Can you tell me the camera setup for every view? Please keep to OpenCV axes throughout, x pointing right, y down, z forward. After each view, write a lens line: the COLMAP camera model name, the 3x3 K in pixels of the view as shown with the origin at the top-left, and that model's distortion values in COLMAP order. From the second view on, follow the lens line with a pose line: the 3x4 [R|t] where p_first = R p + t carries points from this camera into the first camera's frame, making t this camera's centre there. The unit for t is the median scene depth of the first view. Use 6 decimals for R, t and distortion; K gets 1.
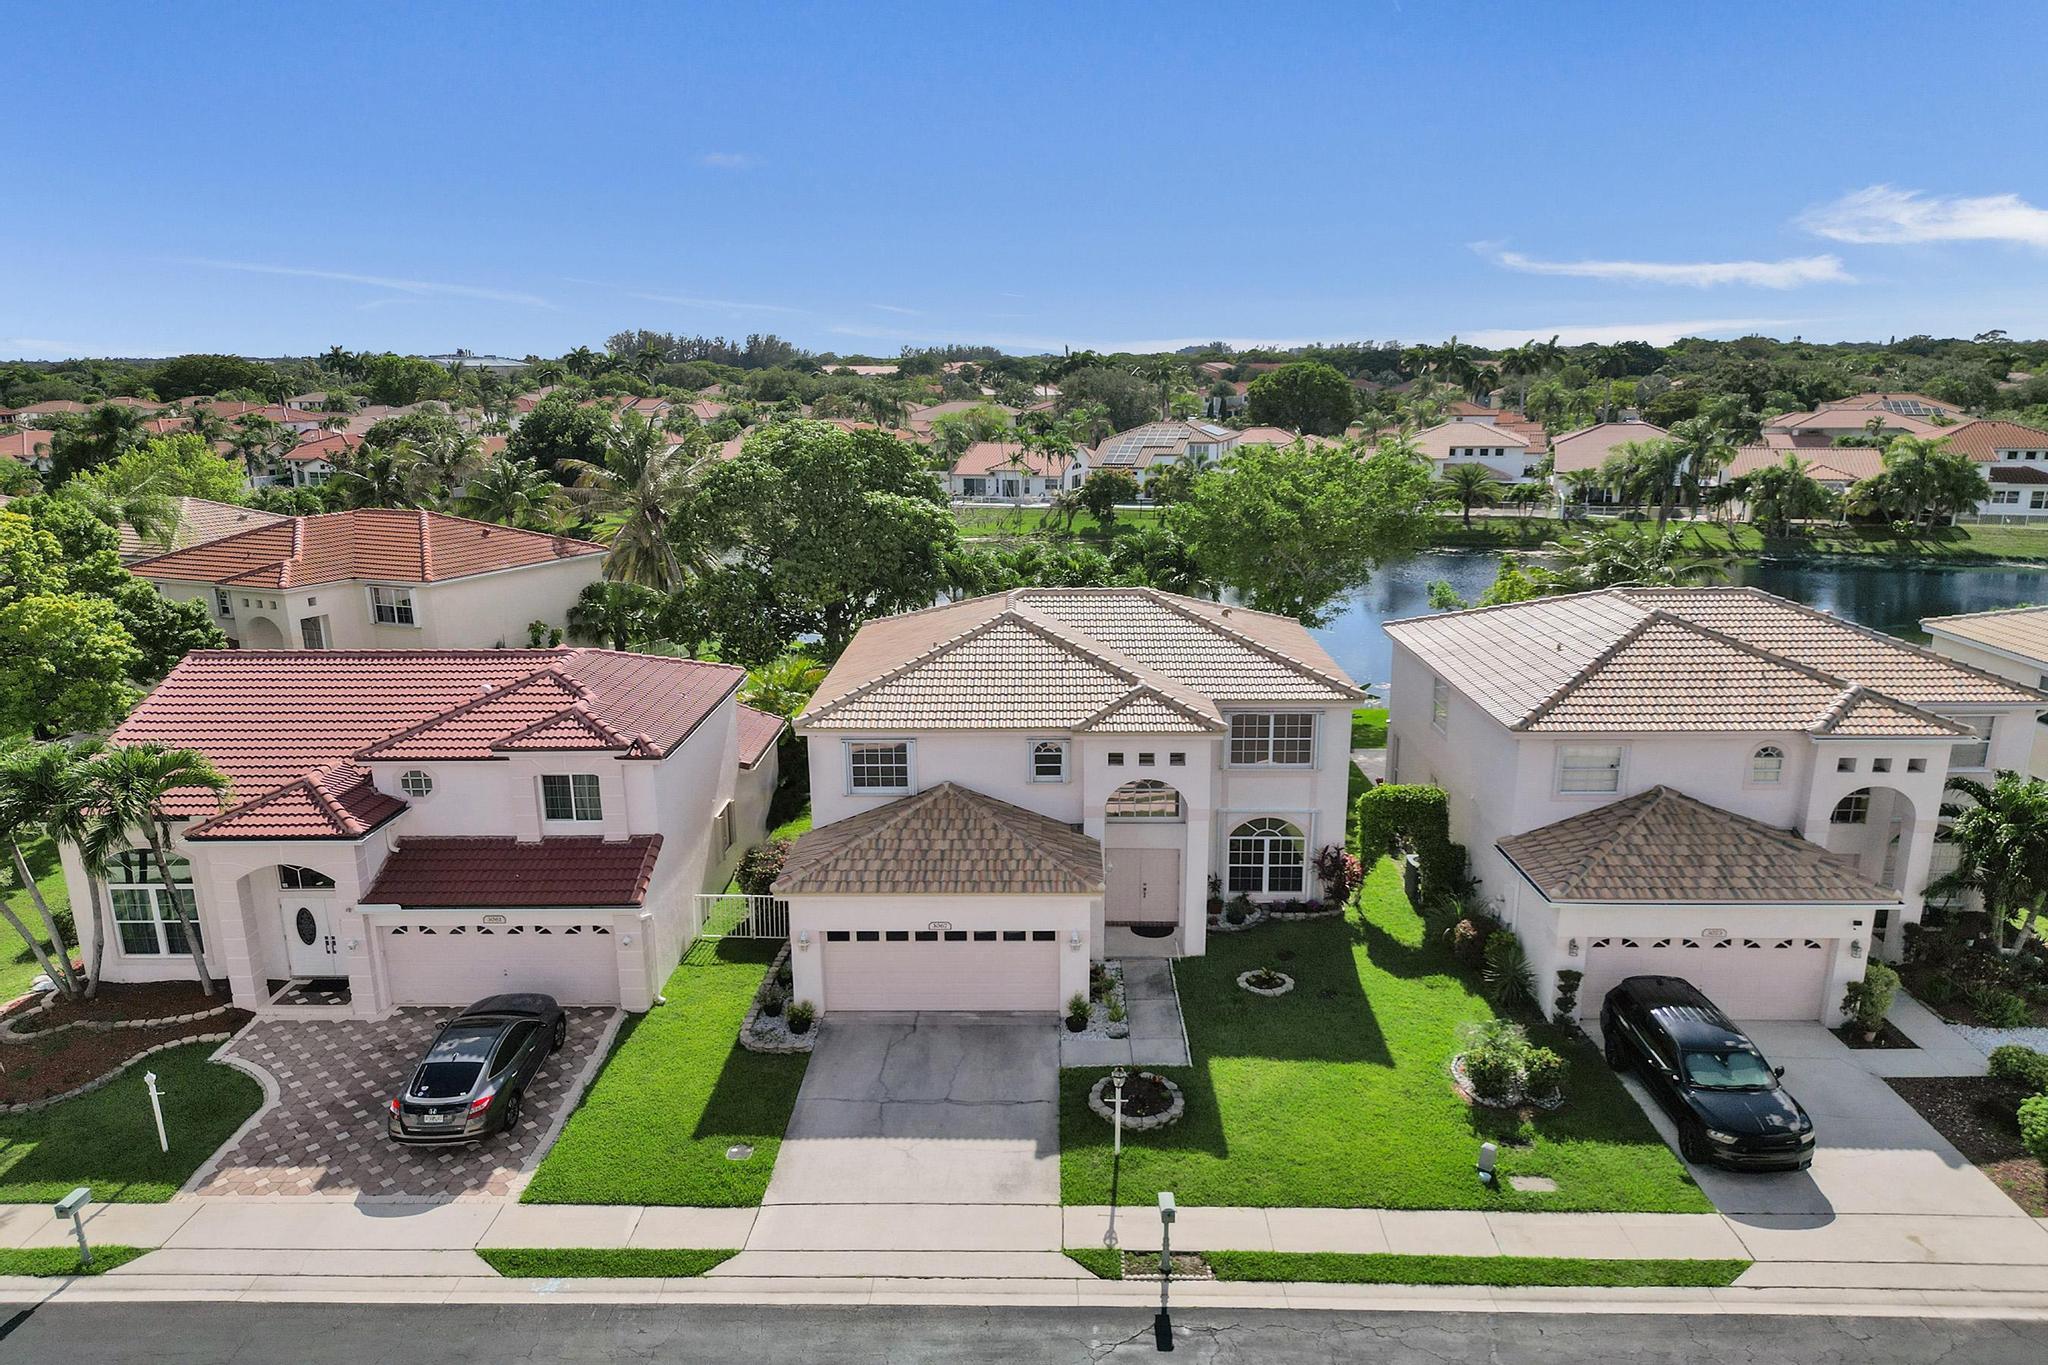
lens RADIAL K [[1452.3, 0, 1017.4], [0, 1452.3, 707.8], [0, 0, 1]] dist [0.053959, -0.049807]
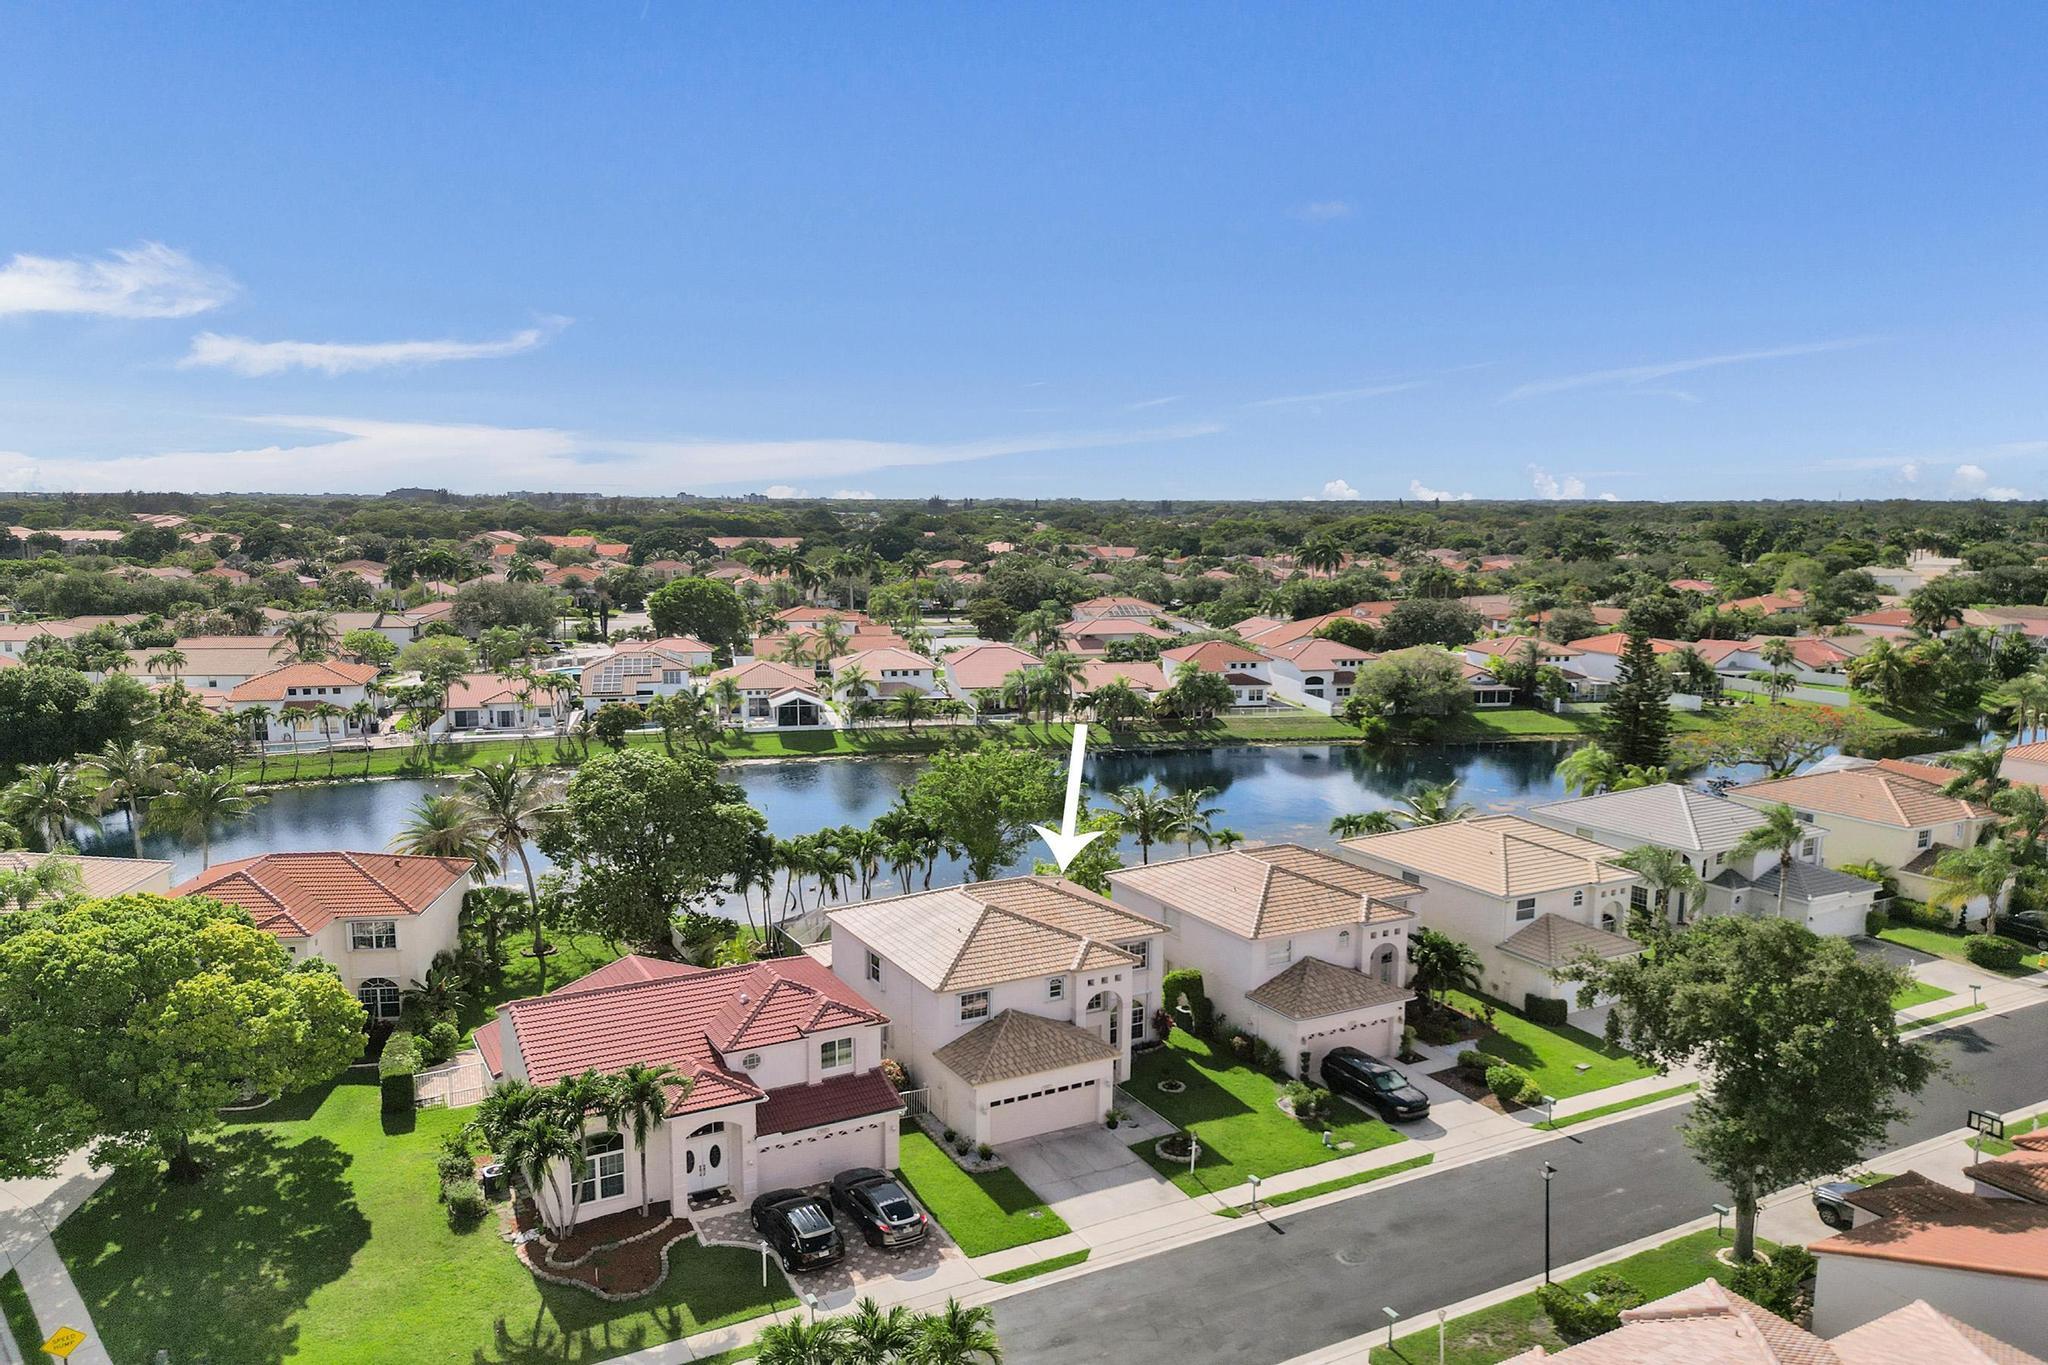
lens RADIAL K [[1452.3, 0, 1033.4], [0, 1452.3, 649.5], [0, 0, 1]] dist [0.053959, -0.049807]
pose [[0.863918, -0.037879, 0.502206, -0.962755], [0.103859, 0.989134, -0.104058, -0.211029], [-0.492807, 0.142056, 0.858464, -0.688875]]
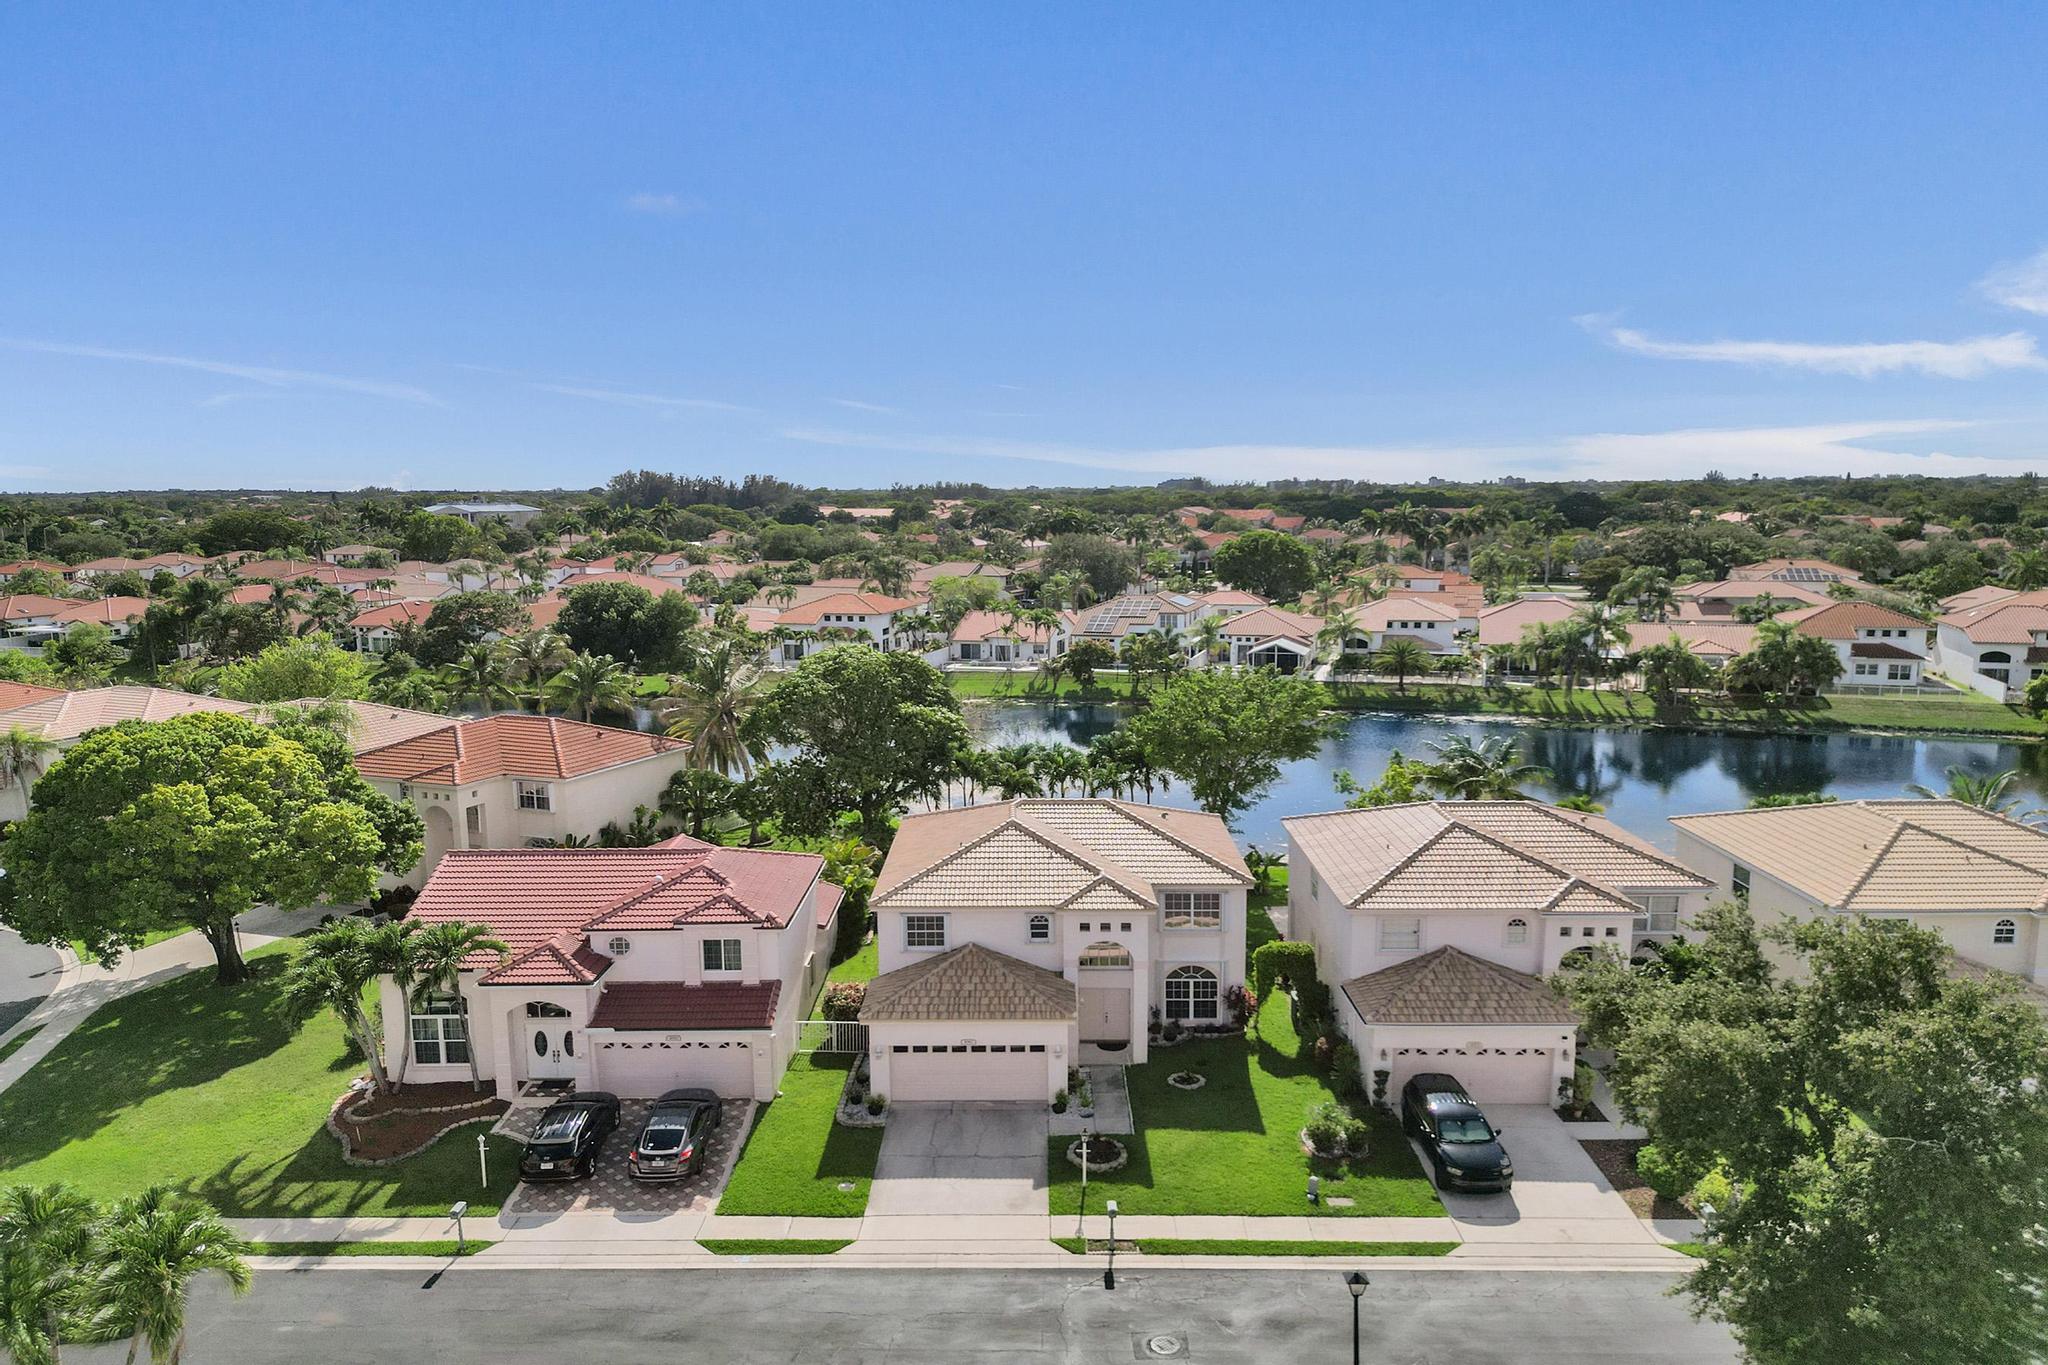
lens RADIAL K [[1452.3, 0, 1018.7], [0, 1452.3, 667.9], [0, 0, 1]] dist [0.053959, -0.049807]
pose [[0.999950, -0.000105, 0.009993, -0.015629], [0.001218, 0.993763, -0.111503, -0.064169], [-0.009919, 0.111510, 0.993714, -0.526506]]
